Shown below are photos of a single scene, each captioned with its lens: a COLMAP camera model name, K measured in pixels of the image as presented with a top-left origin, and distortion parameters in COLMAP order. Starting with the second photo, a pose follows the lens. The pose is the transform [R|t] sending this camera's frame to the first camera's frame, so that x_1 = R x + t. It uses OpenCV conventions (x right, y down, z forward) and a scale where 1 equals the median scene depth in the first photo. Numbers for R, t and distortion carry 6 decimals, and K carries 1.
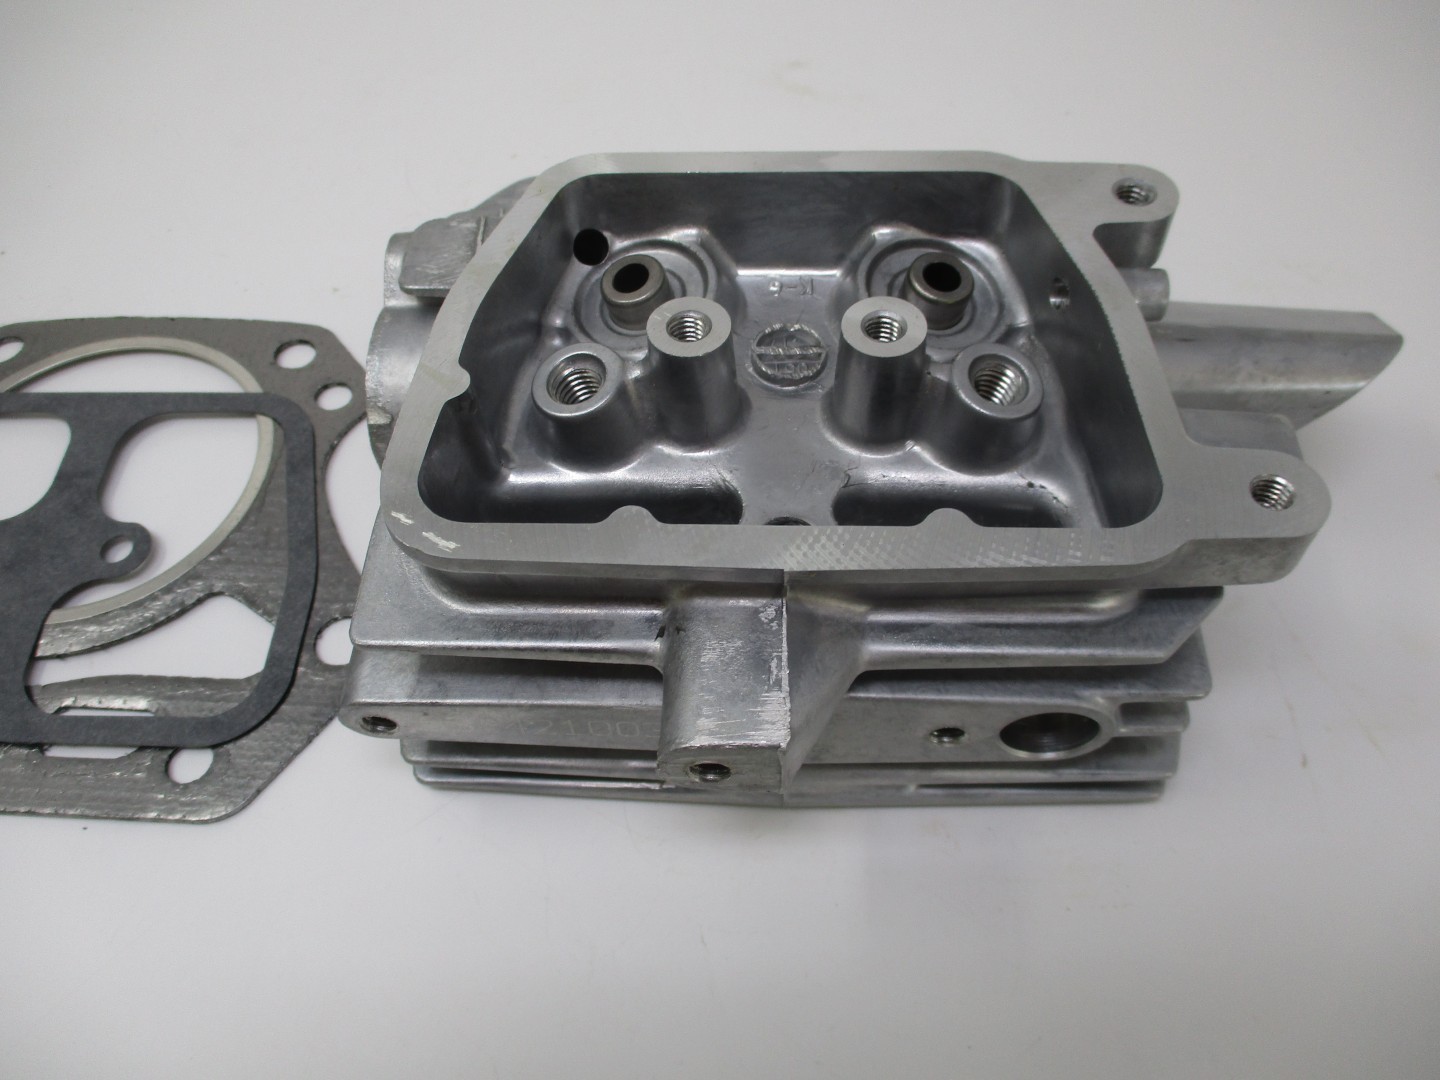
lens RADIAL K [[1120.0, 0, 713.3], [0, 1120.0, 529.6], [0, 0, 1]] dist [-0.015381, -0.009179]
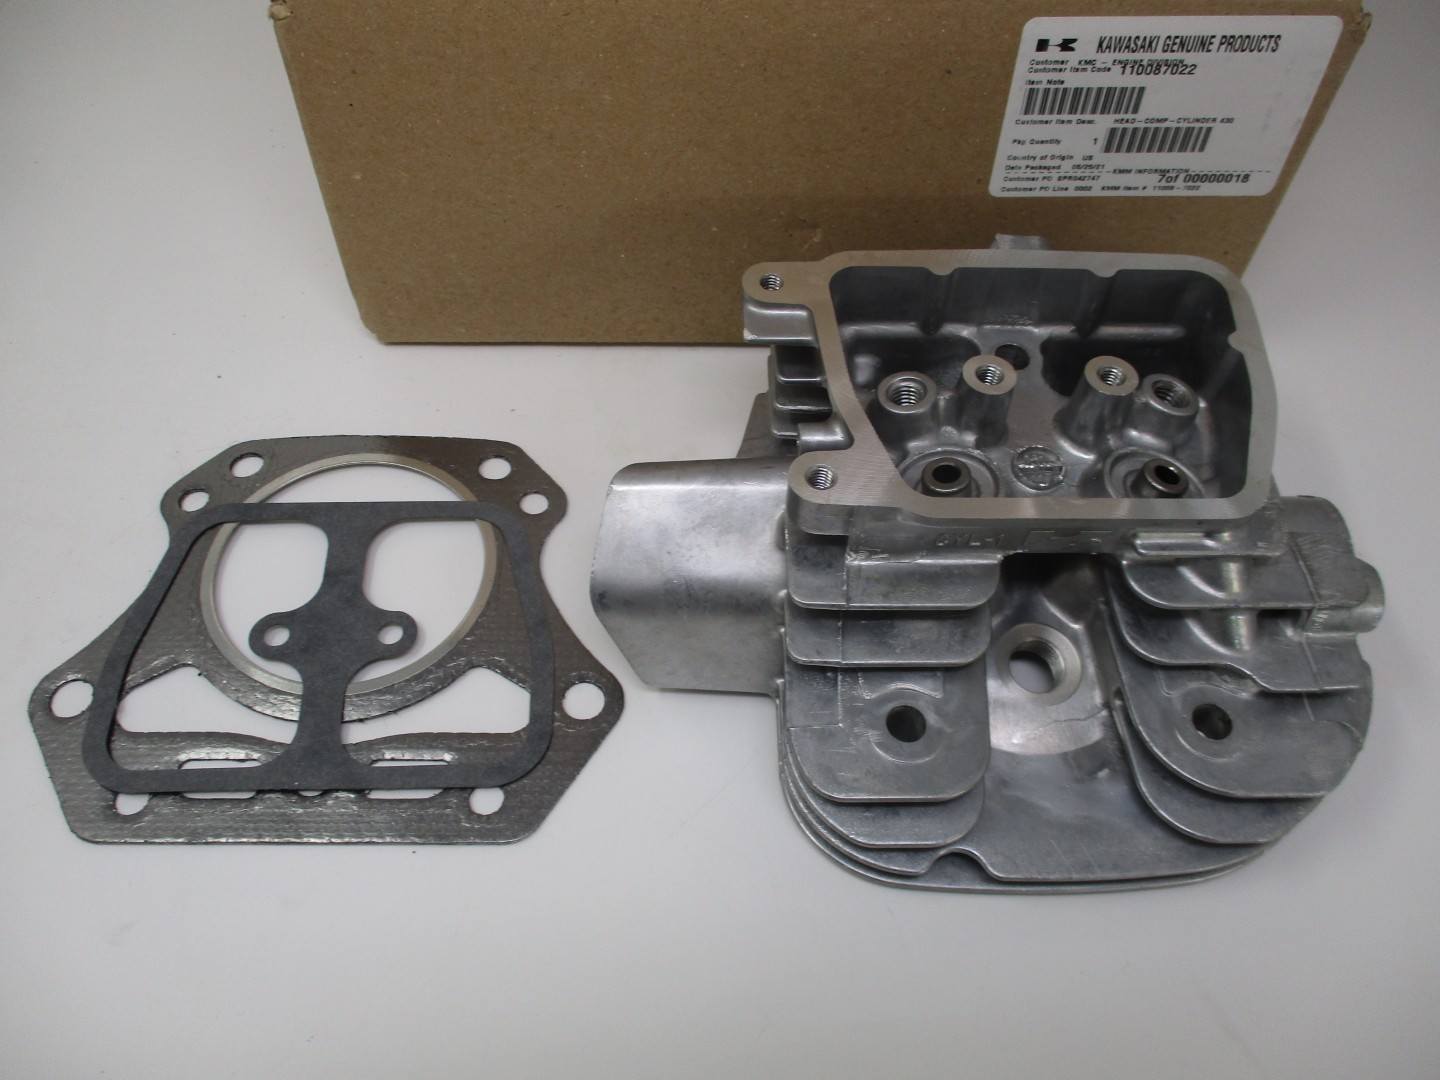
lens RADIAL K [[1120.0, 0, 726.9], [0, 1120.0, 543.6], [0, 0, 1]] dist [-0.015381, -0.009179]
pose [[0.993836, -0.016476, 0.109626, -0.301754], [0.016447, 0.999864, 0.001175, -0.081731], [-0.109630, 0.000636, 0.993972, -0.314847]]
